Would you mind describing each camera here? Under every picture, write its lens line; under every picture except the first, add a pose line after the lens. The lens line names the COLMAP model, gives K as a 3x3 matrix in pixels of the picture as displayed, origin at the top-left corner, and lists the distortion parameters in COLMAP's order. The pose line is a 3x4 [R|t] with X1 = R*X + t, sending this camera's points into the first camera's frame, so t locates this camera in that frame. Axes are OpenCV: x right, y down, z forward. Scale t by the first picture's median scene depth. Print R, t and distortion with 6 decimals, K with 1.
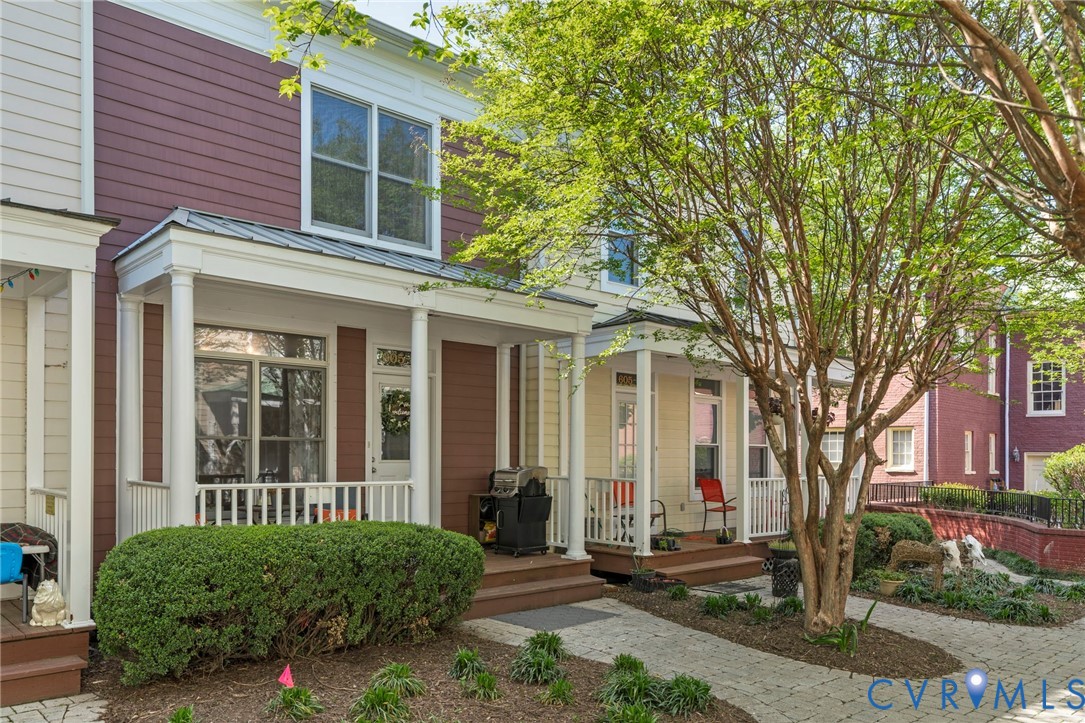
lens RADIAL K [[795.0, 0, 542.5], [0, 795.0, 361.5], [0, 0, 1]] dist [0.000011, -0.000021]
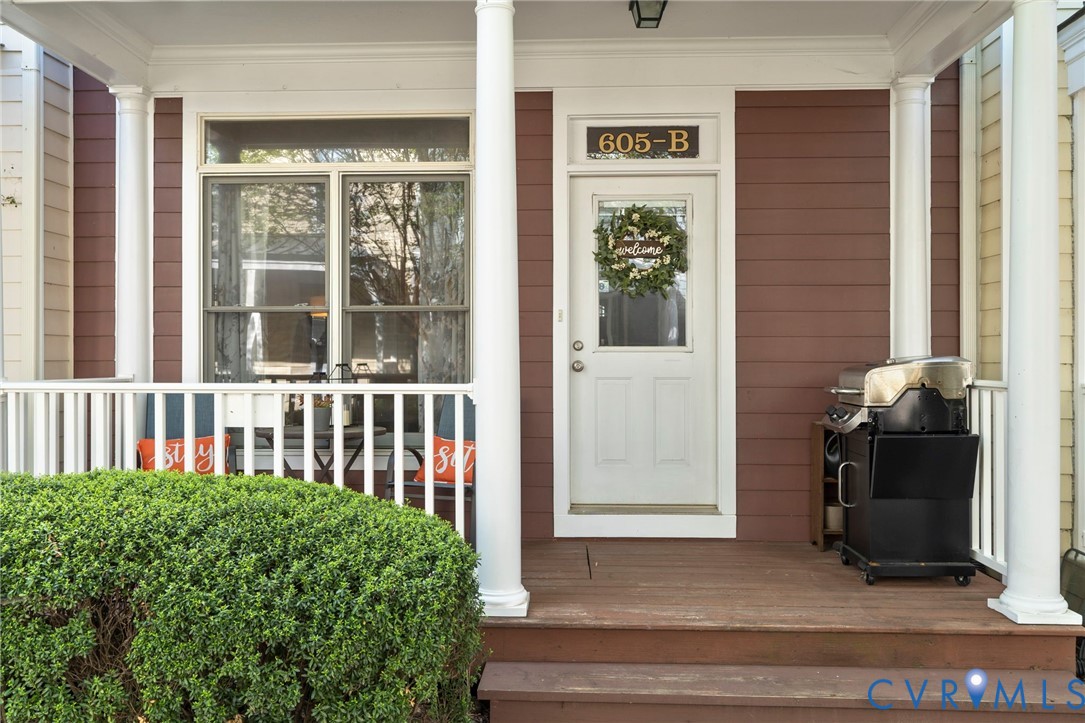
lens RADIAL K [[861.7, 0, 542.5], [0, 861.7, 361.5], [0, 0, 1]] dist [0.006350, 0.004347]
pose [[0.726921, -0.006898, -0.686687, 0.150690], [0.083019, 0.993498, 0.077903, 0.091473], [0.681685, -0.113637, 0.722767, 0.602331]]
